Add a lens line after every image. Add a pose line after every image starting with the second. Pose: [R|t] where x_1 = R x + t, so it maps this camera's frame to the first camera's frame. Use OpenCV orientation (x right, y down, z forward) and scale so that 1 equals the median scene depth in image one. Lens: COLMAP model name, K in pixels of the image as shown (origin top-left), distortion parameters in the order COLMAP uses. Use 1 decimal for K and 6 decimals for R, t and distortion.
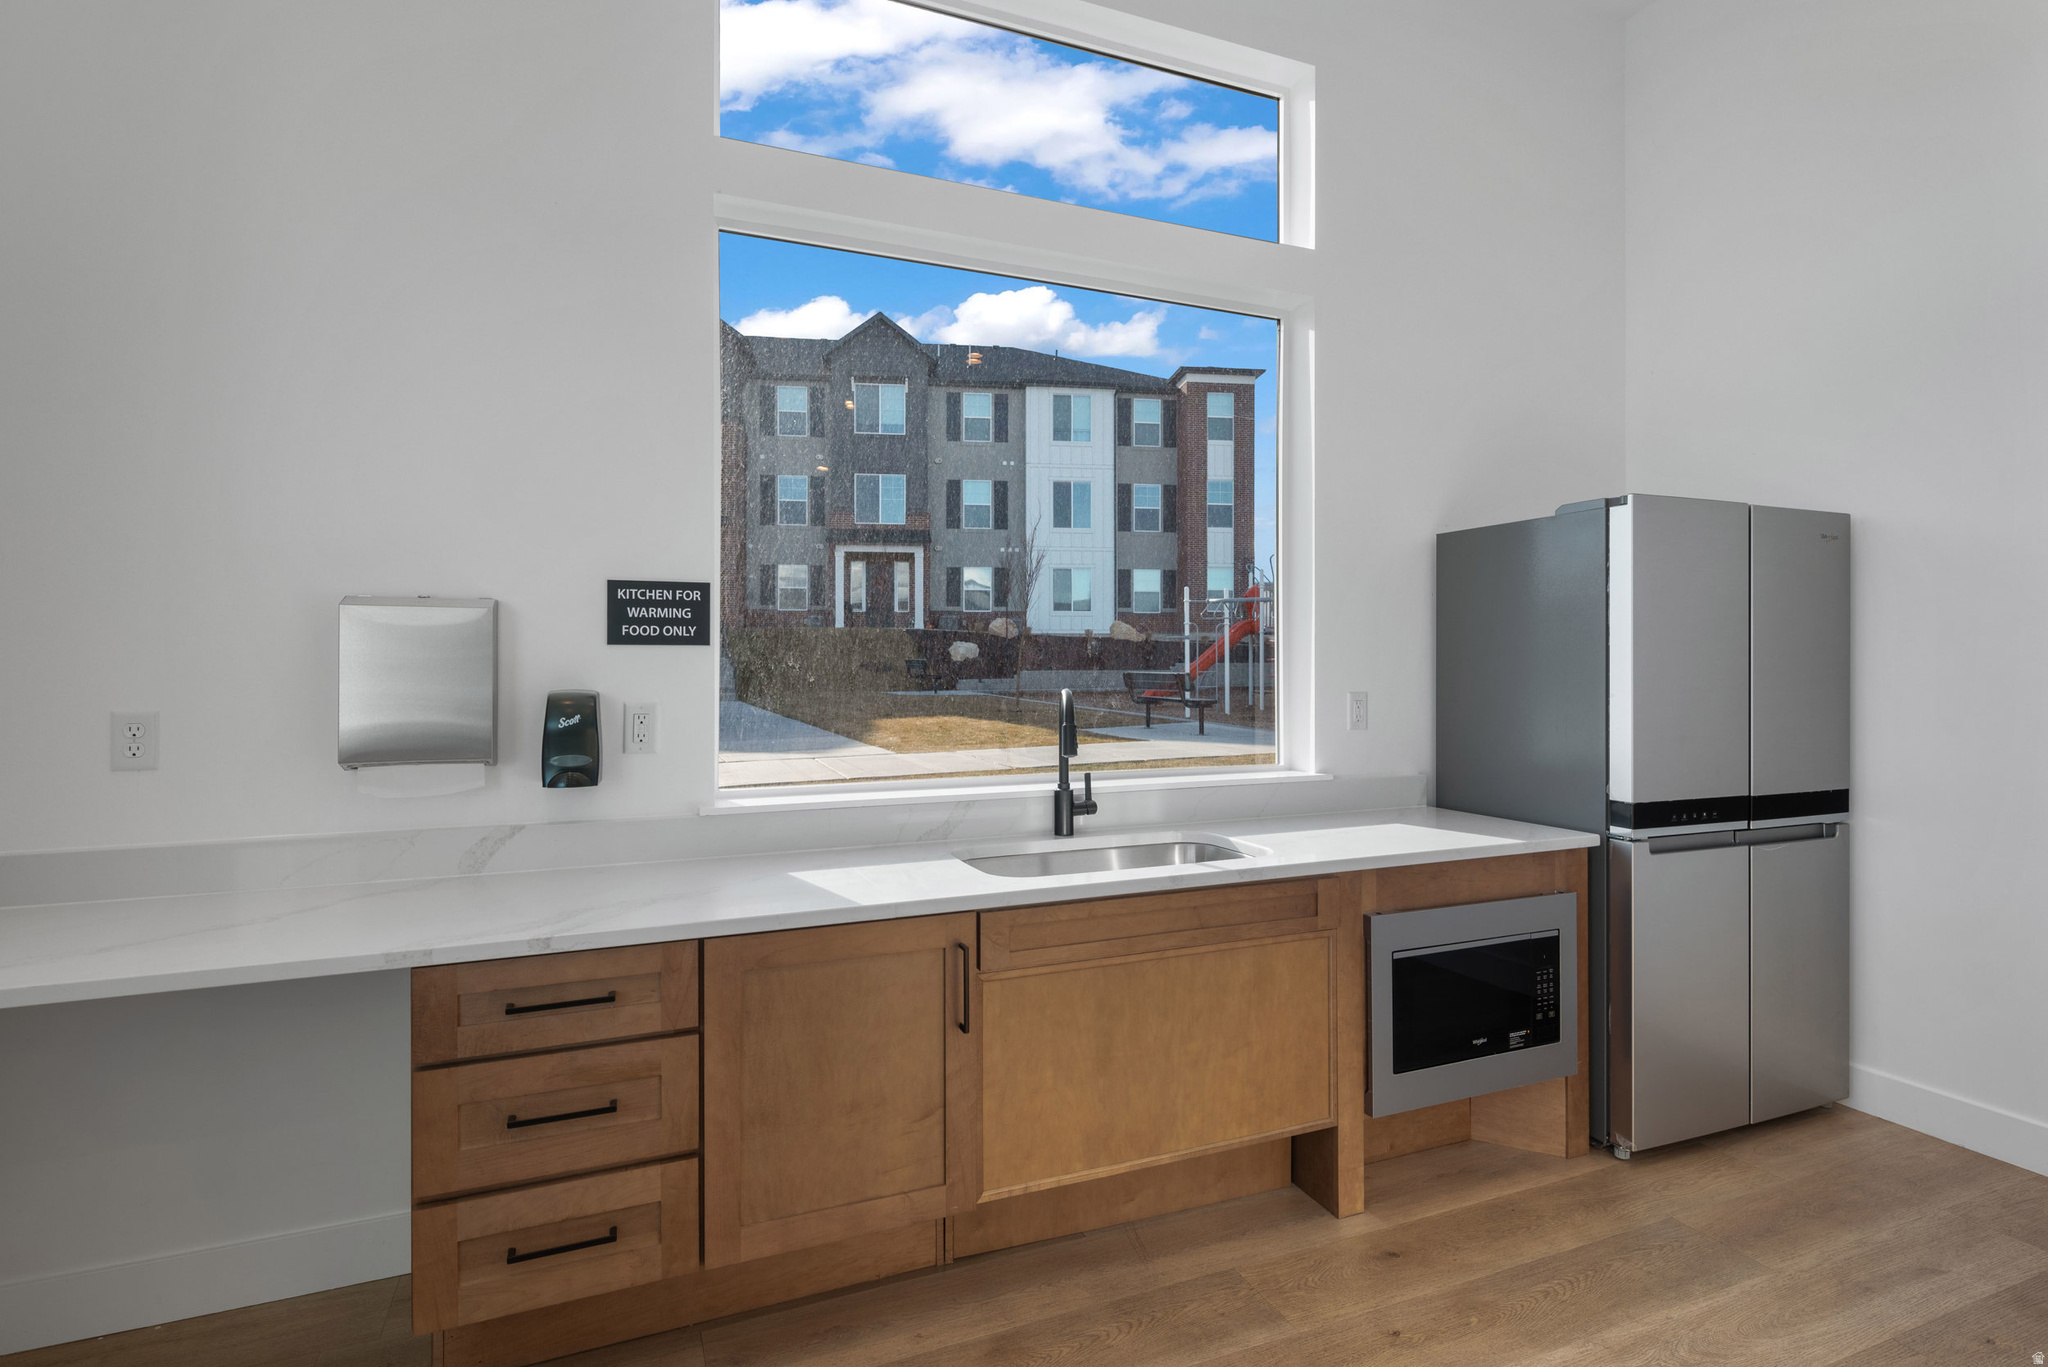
lens RADIAL K [[999.0, 0, 1022.5], [0, 999.0, 669.3], [0, 0, 1]] dist [0.000093, 0.000010]
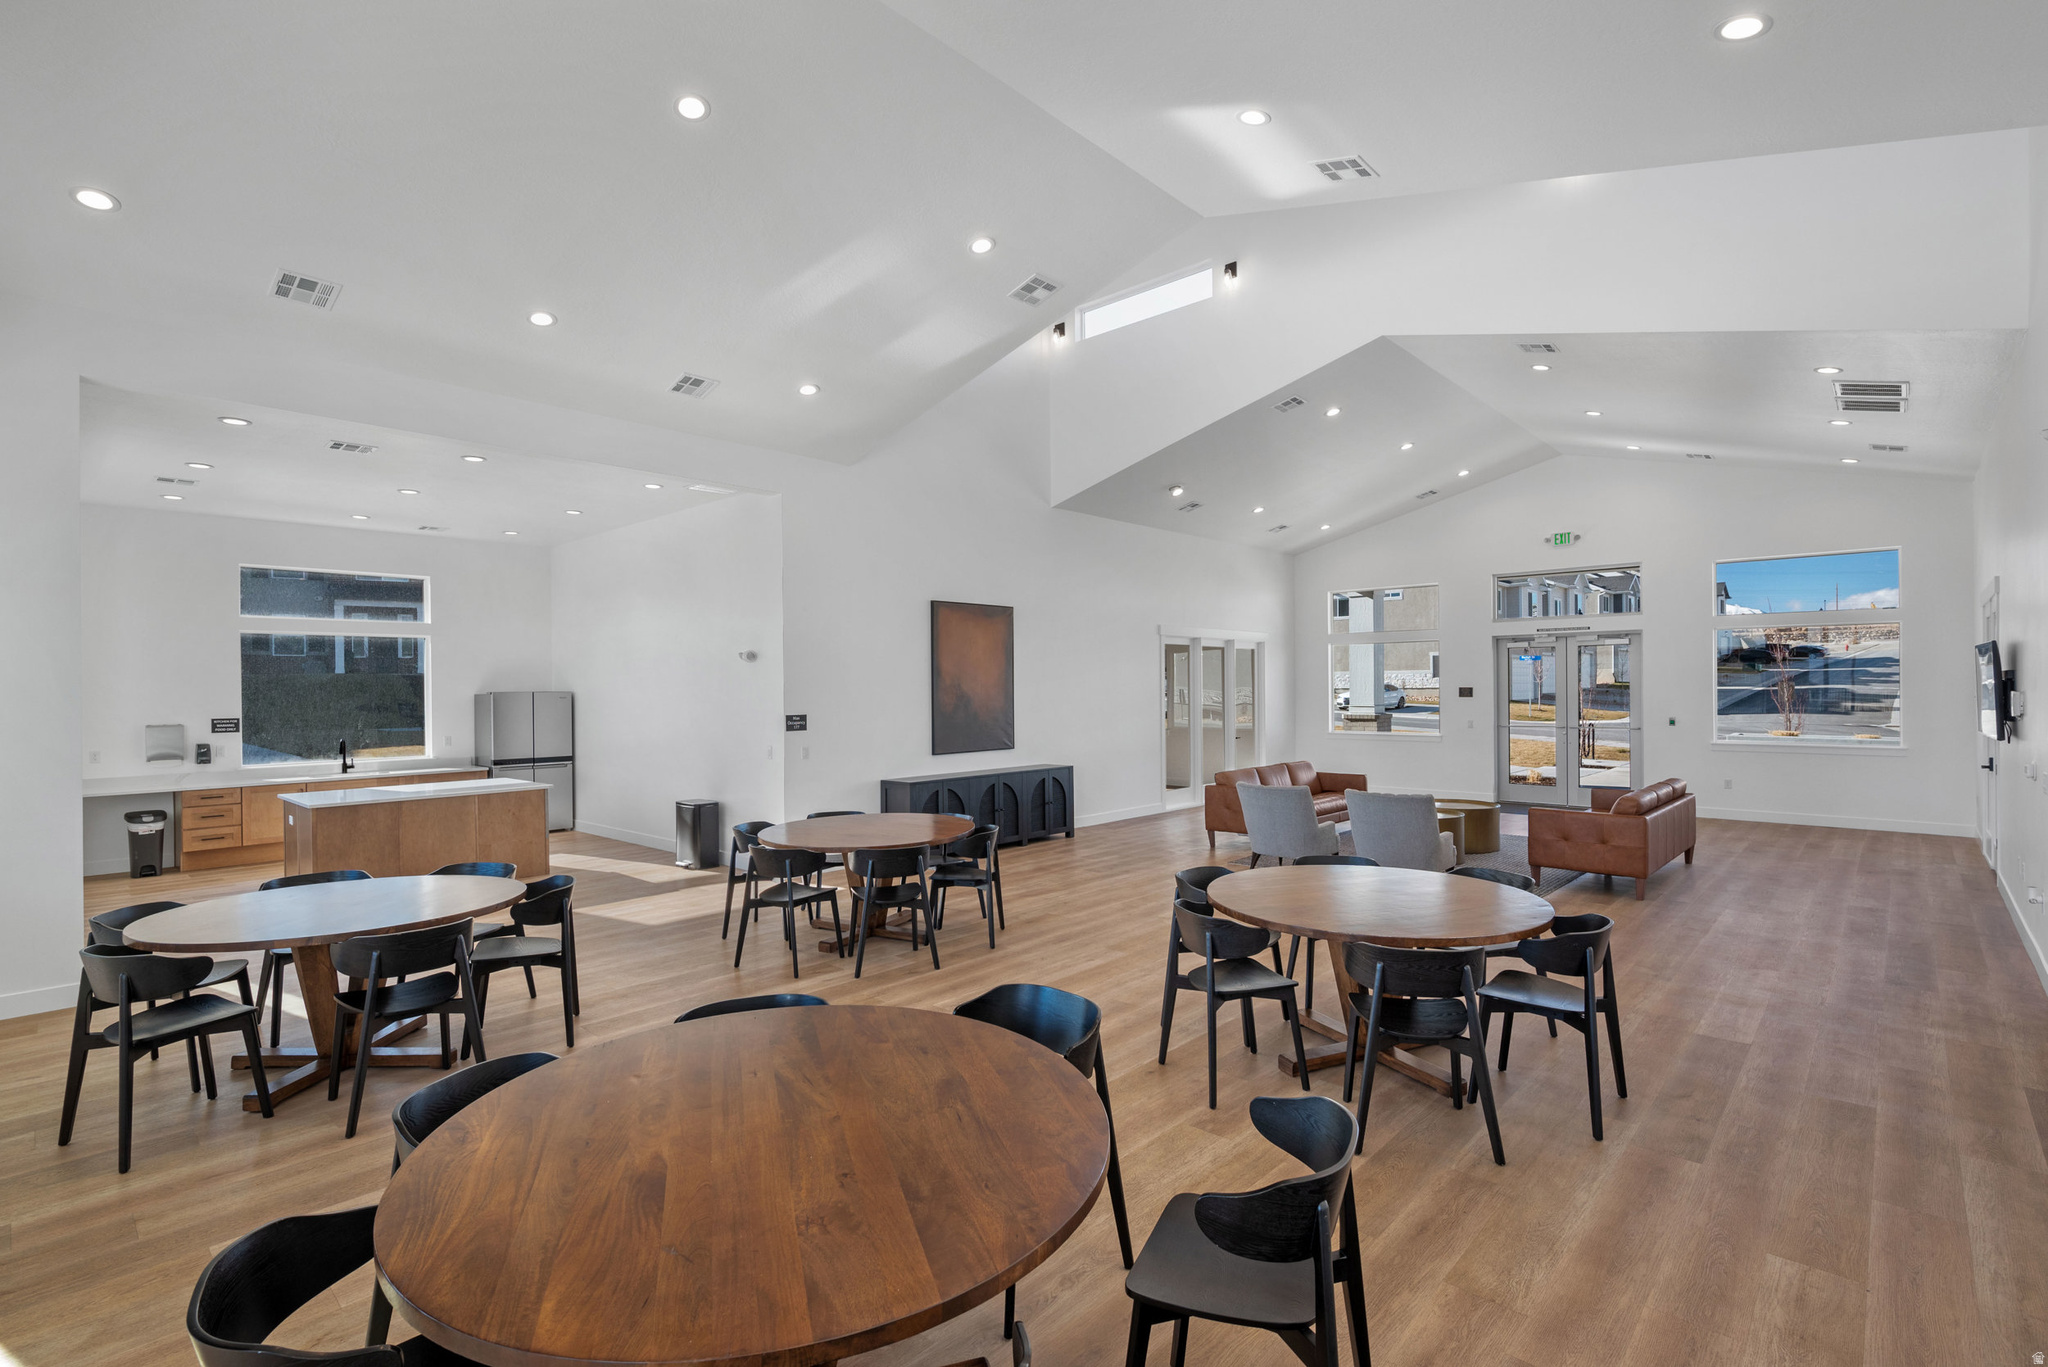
lens RADIAL K [[934.0, 0, 1039.2], [0, 934.0, 682.0], [0, 0, 1]] dist [0.000633, 0.000153]
pose [[0.902407, -0.005214, 0.430852, 1.097928], [0.011479, 0.999863, -0.011943, -0.154576], [-0.430731, 0.015724, 0.902344, -4.260039]]
